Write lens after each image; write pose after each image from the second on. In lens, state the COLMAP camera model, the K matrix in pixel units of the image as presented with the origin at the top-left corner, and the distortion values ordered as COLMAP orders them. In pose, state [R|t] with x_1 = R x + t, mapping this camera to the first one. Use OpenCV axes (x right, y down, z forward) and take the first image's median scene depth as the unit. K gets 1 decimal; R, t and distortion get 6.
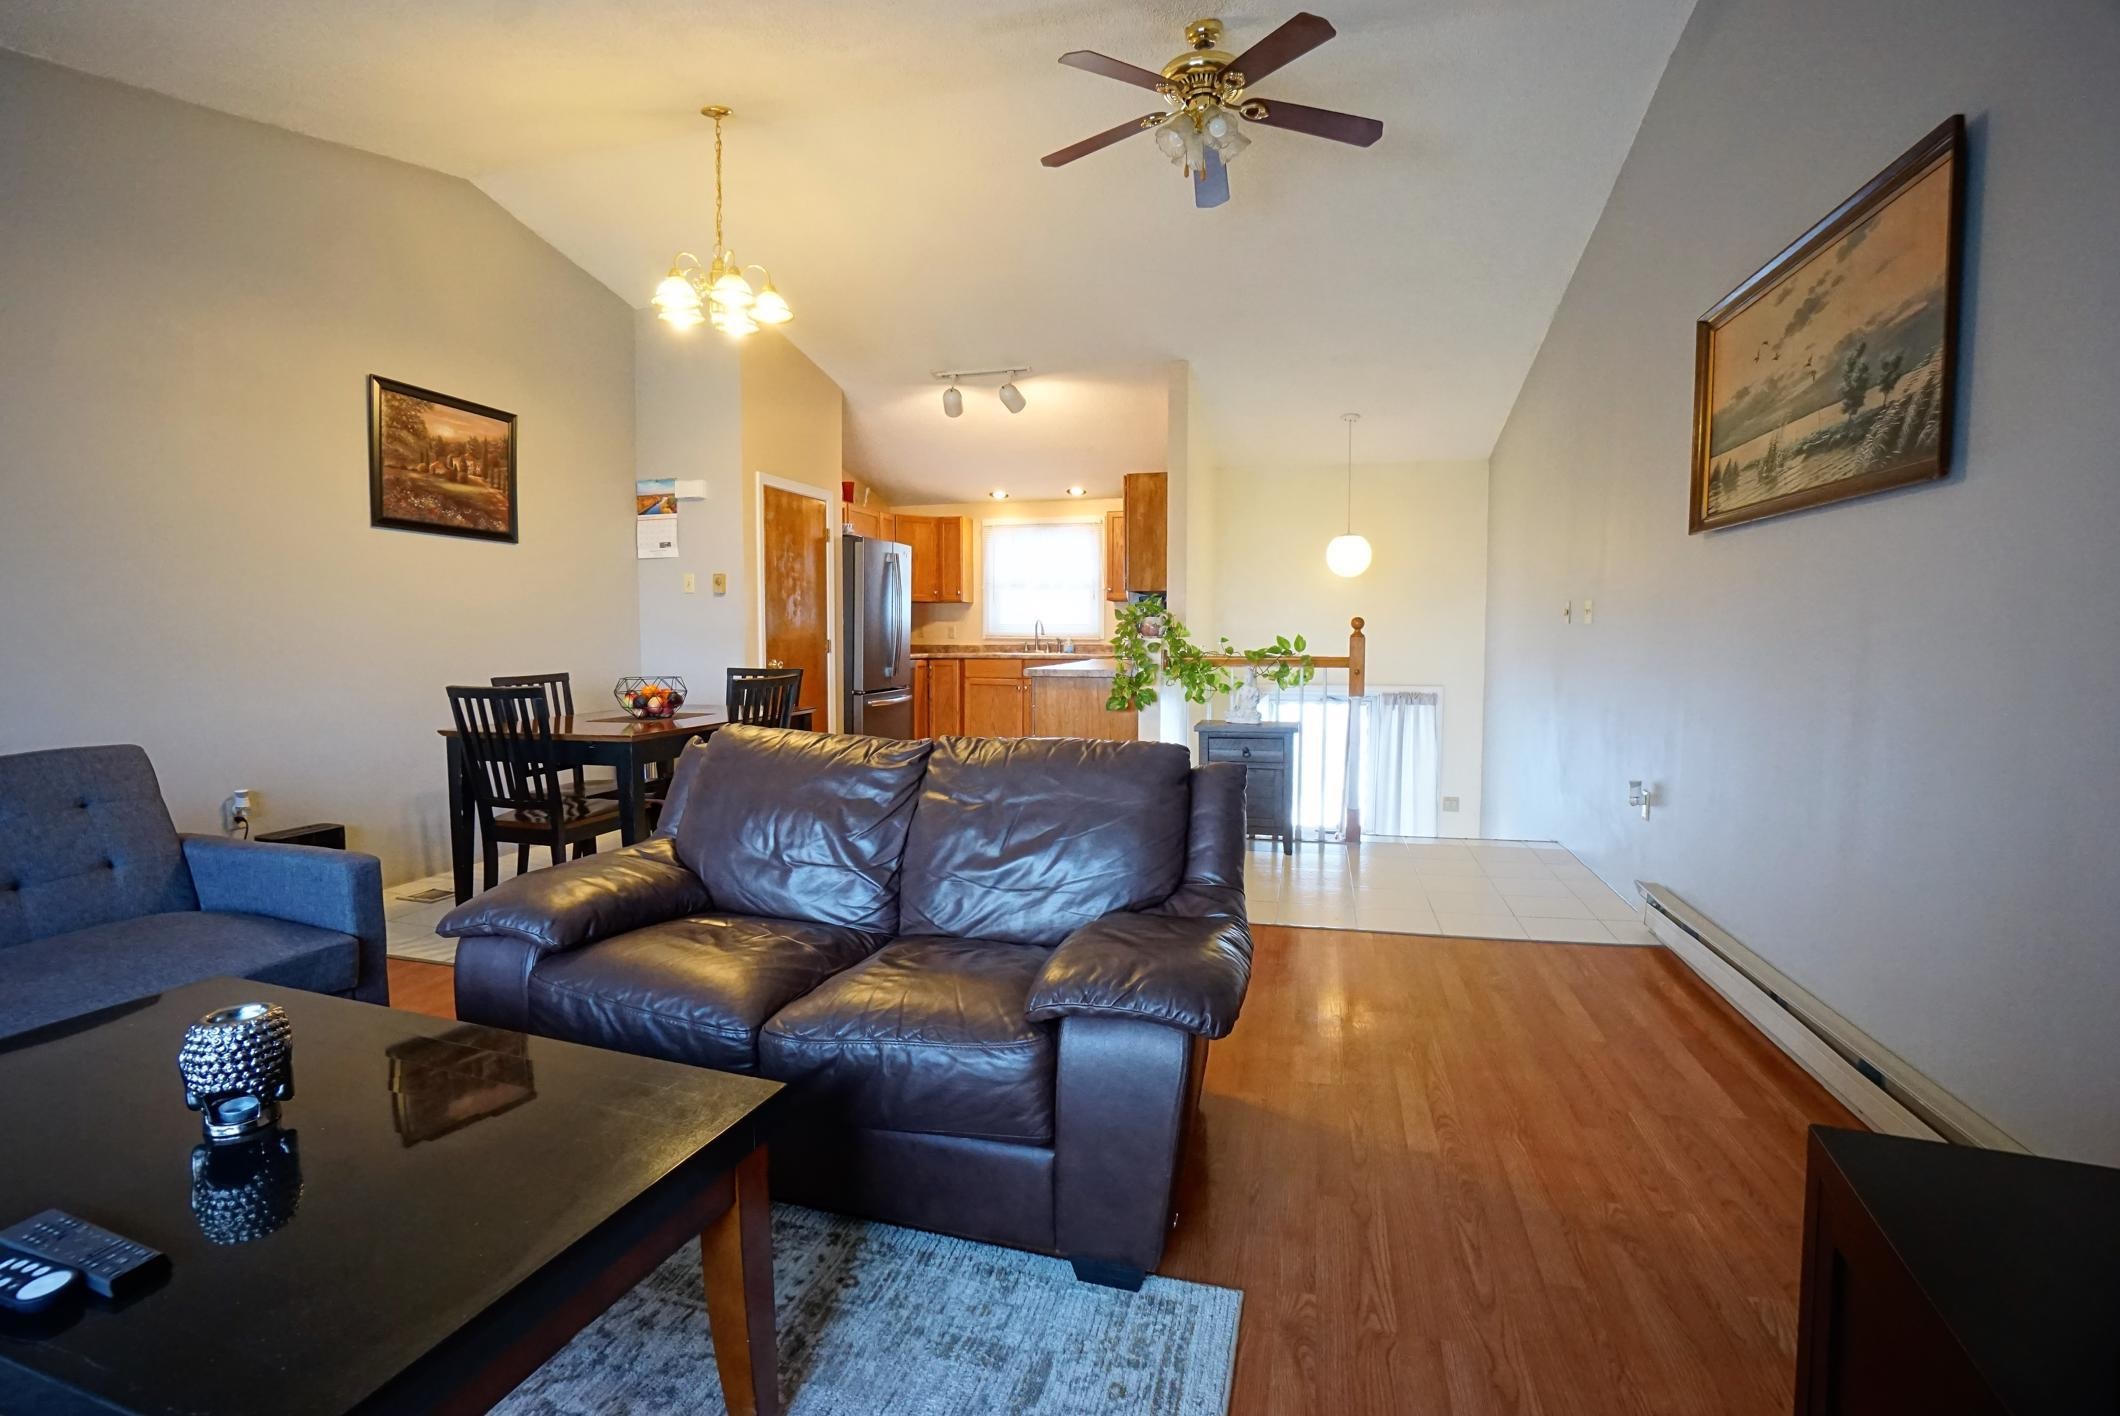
lens RADIAL K [[958.1, 0, 1050.0], [0, 958.1, 704.5], [0, 0, 1]] dist [-0.068943, 0.025405]
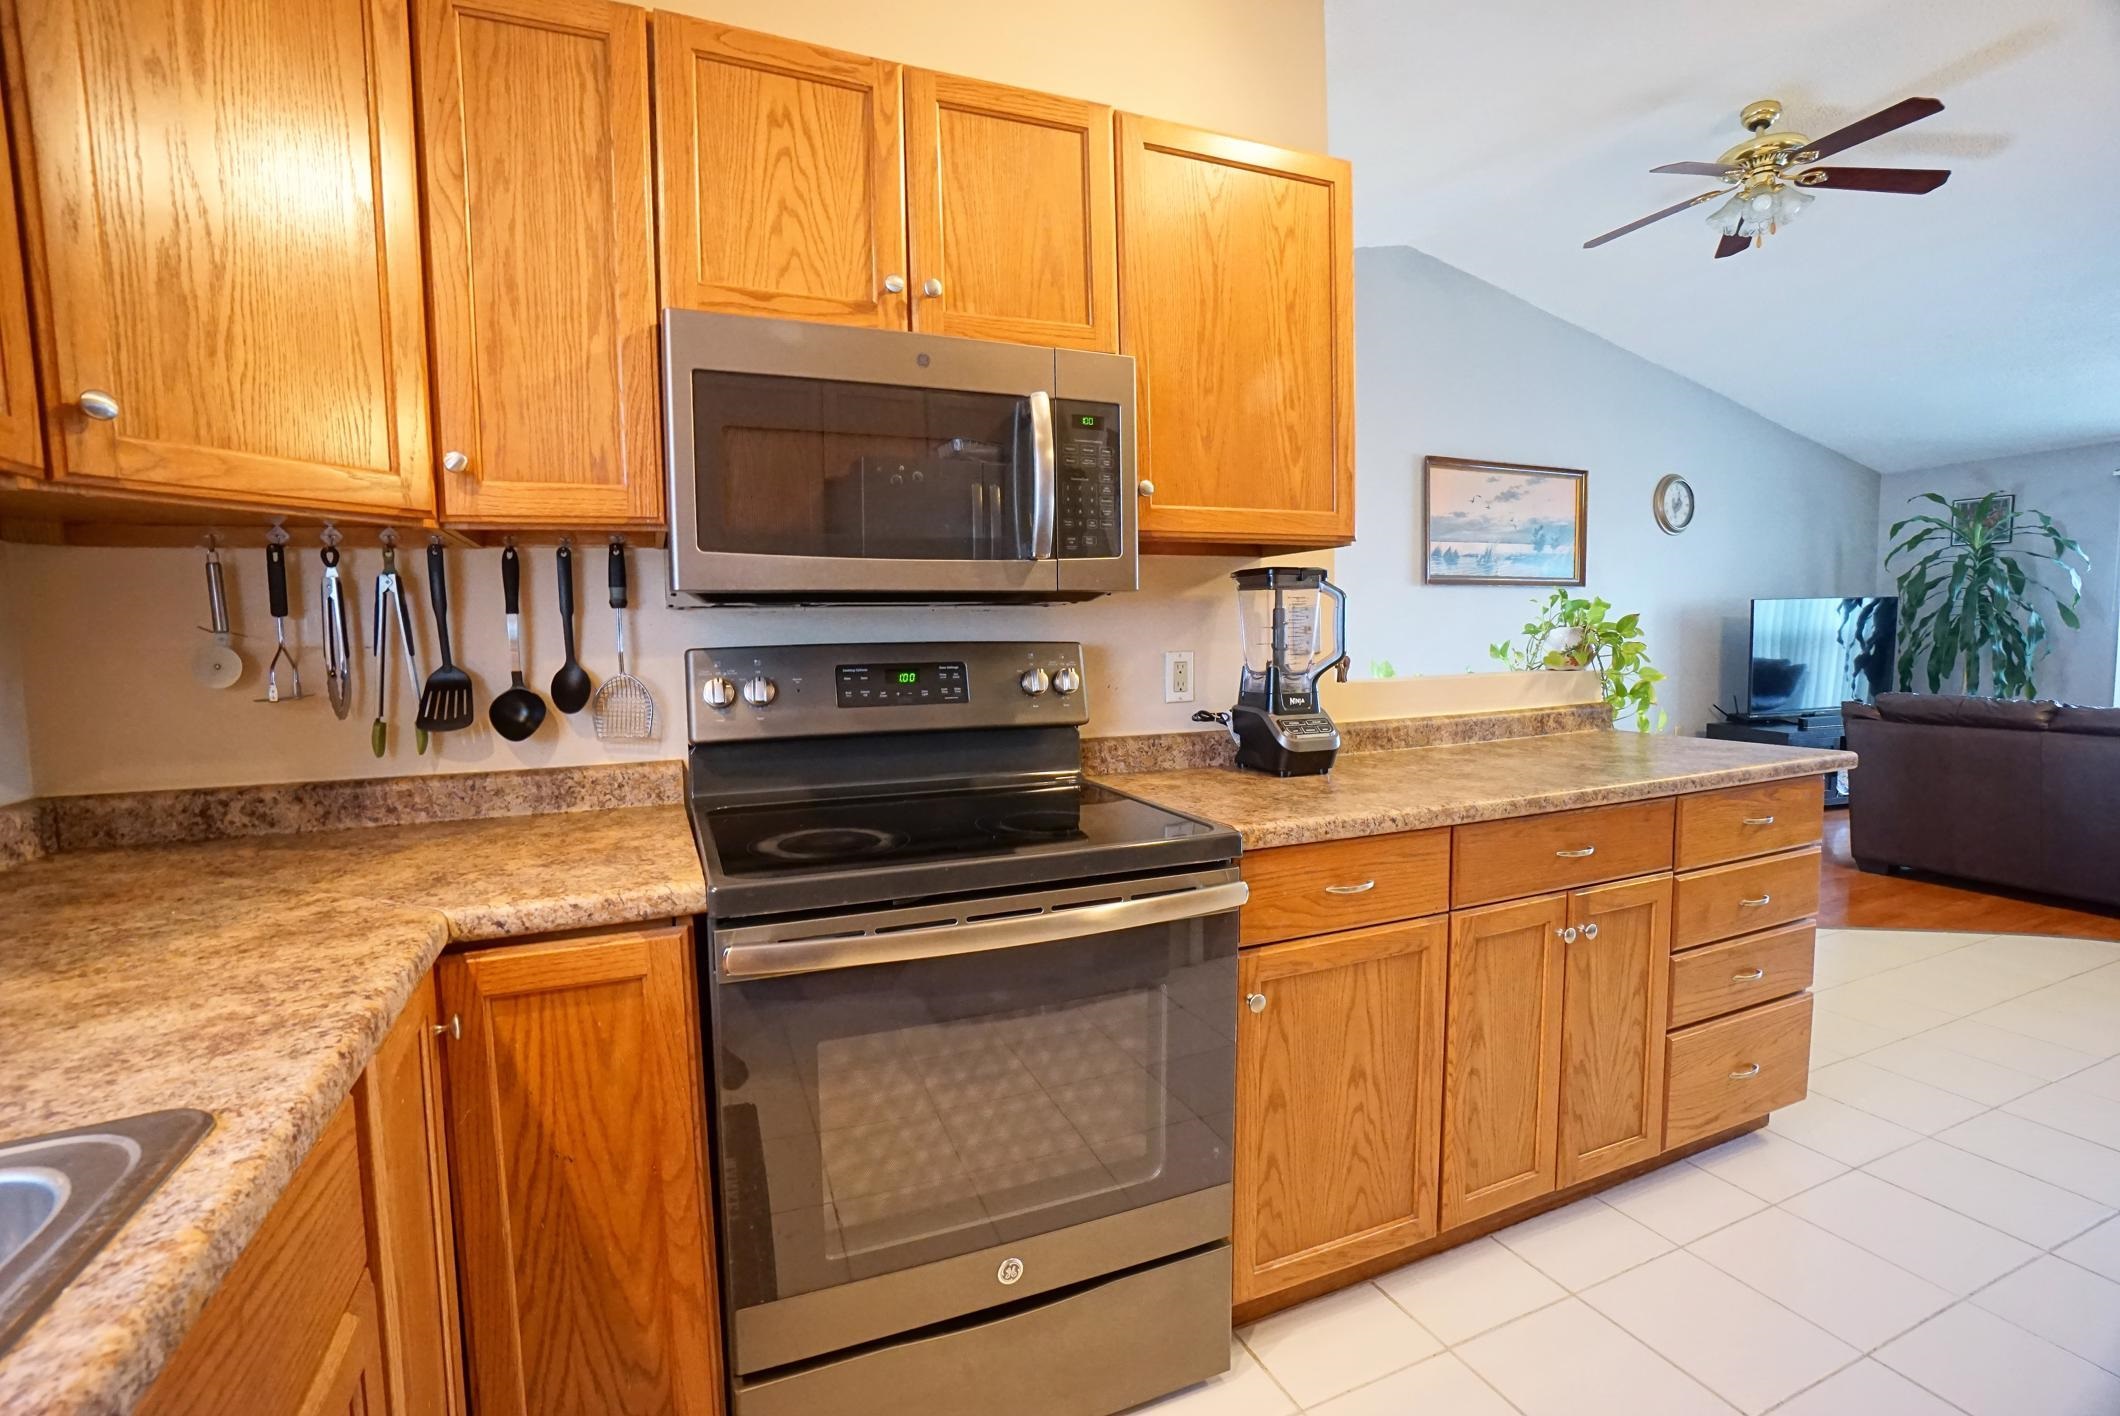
lens RADIAL K [[958.1, 0, 1050.0], [0, 958.1, 704.5], [0, 0, 1]] dist [-0.068943, 0.025405]
pose [[-0.626185, -0.043871, 0.778439, -0.165915], [0.080720, 0.989403, 0.120692, -0.185138], [-0.775485, 0.138411, -0.616008, 2.087985]]
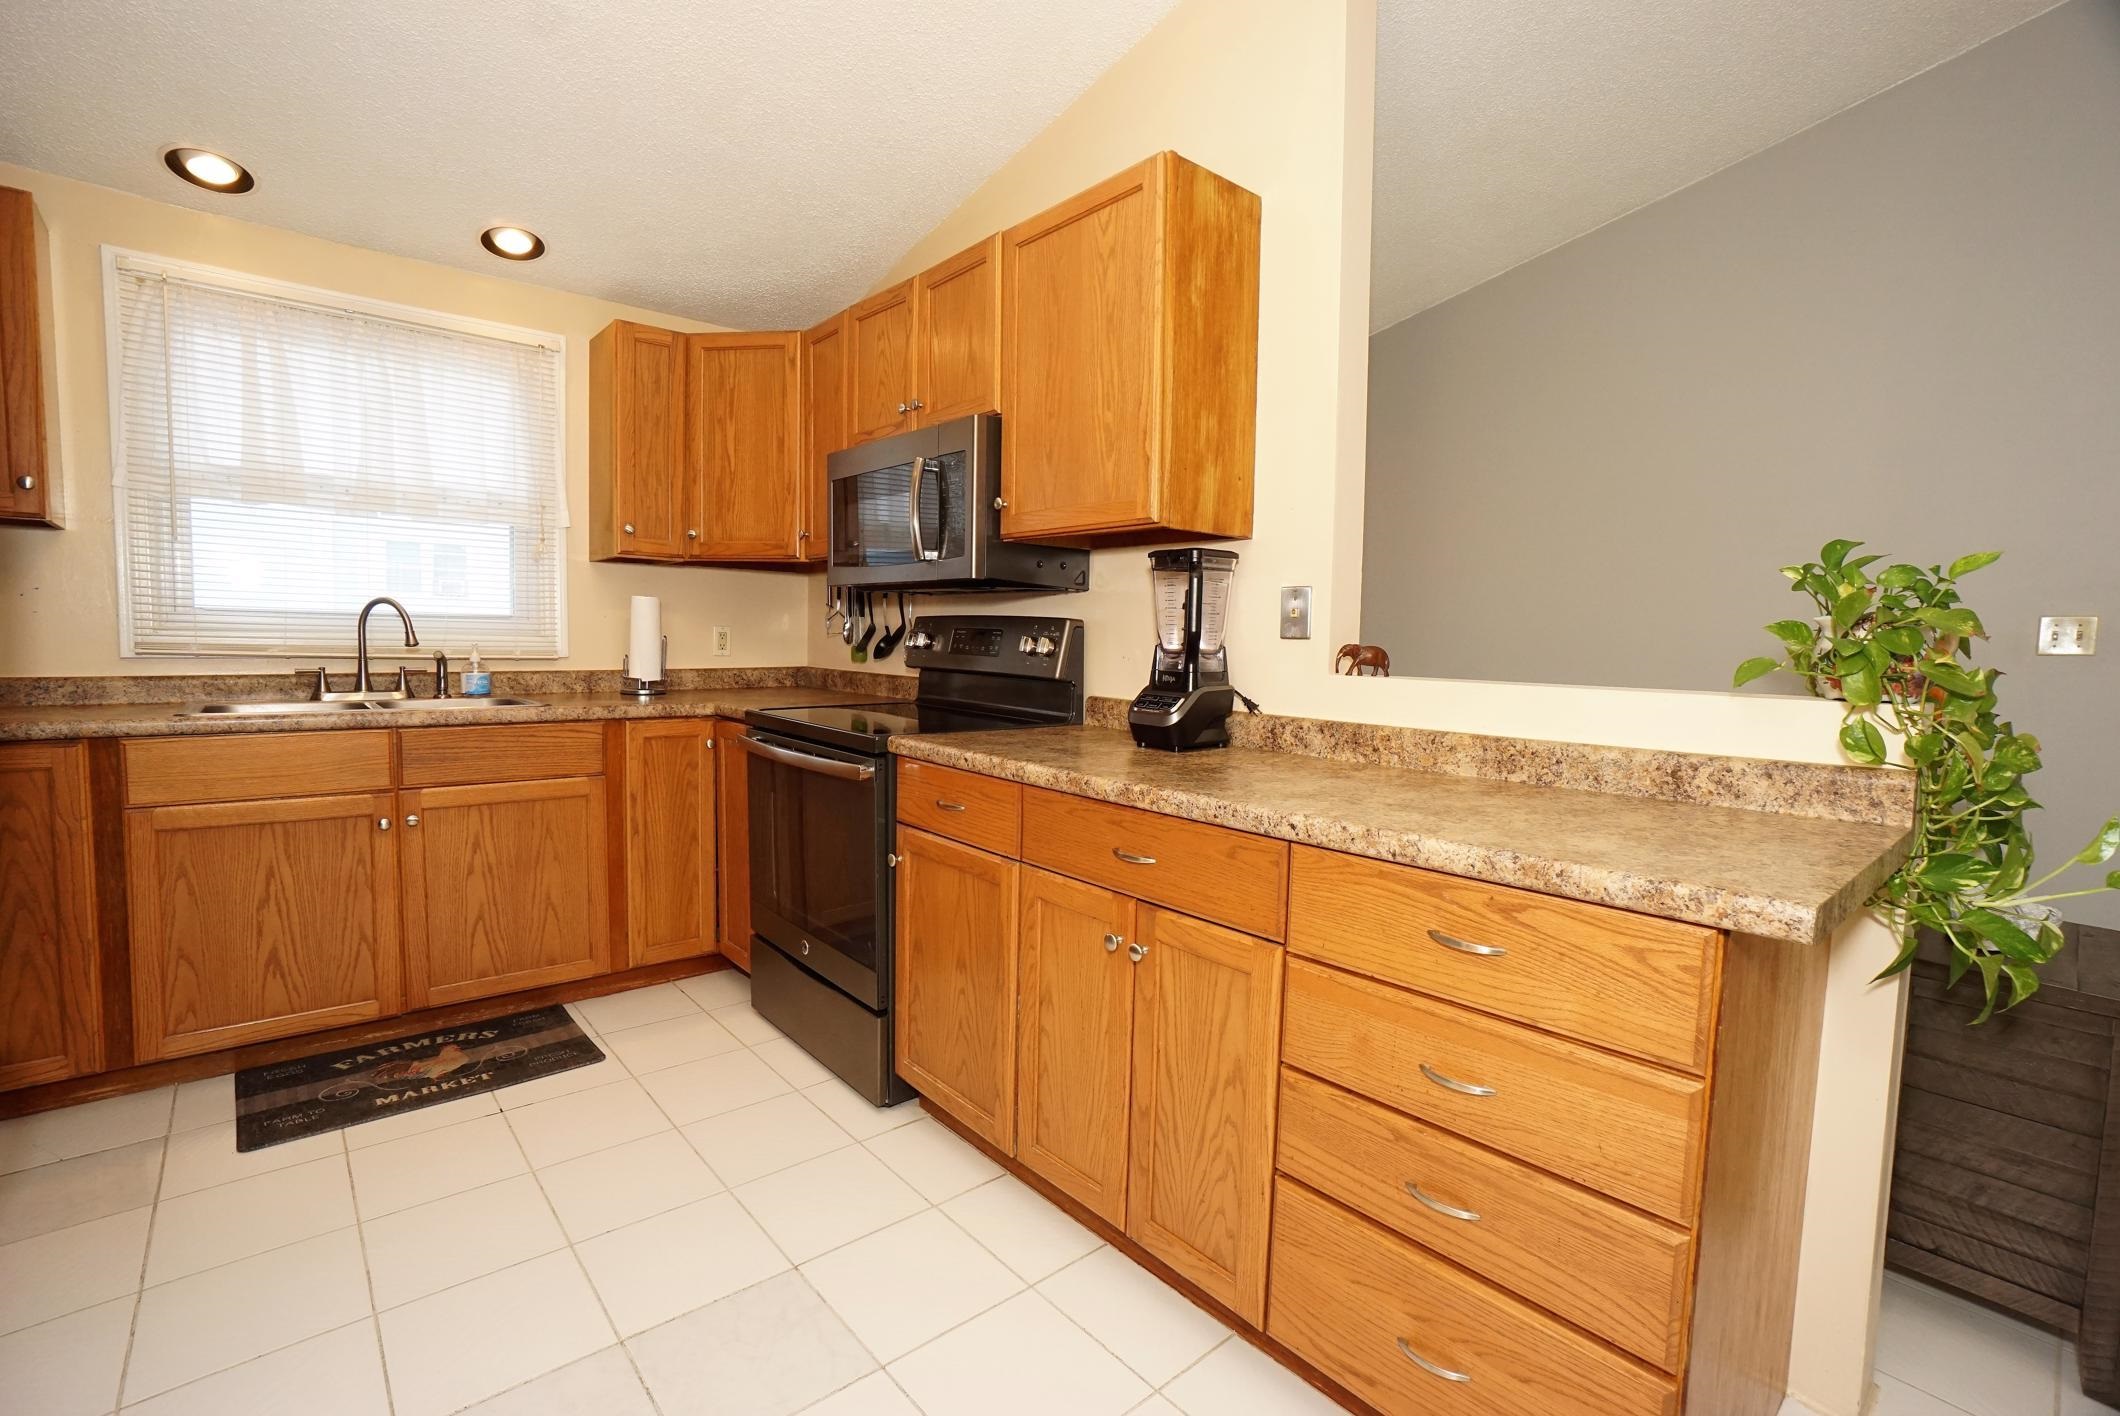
lens RADIAL K [[933.2, 0, 1048.6], [0, 933.2, 707.1], [0, 0, 1]] dist [-0.066160, 0.022218]
pose [[0.555429, -0.051678, 0.829956, -0.324999], [0.042173, 0.998533, 0.033952, -0.116794], [-0.830494, 0.016144, 0.556794, 1.414708]]
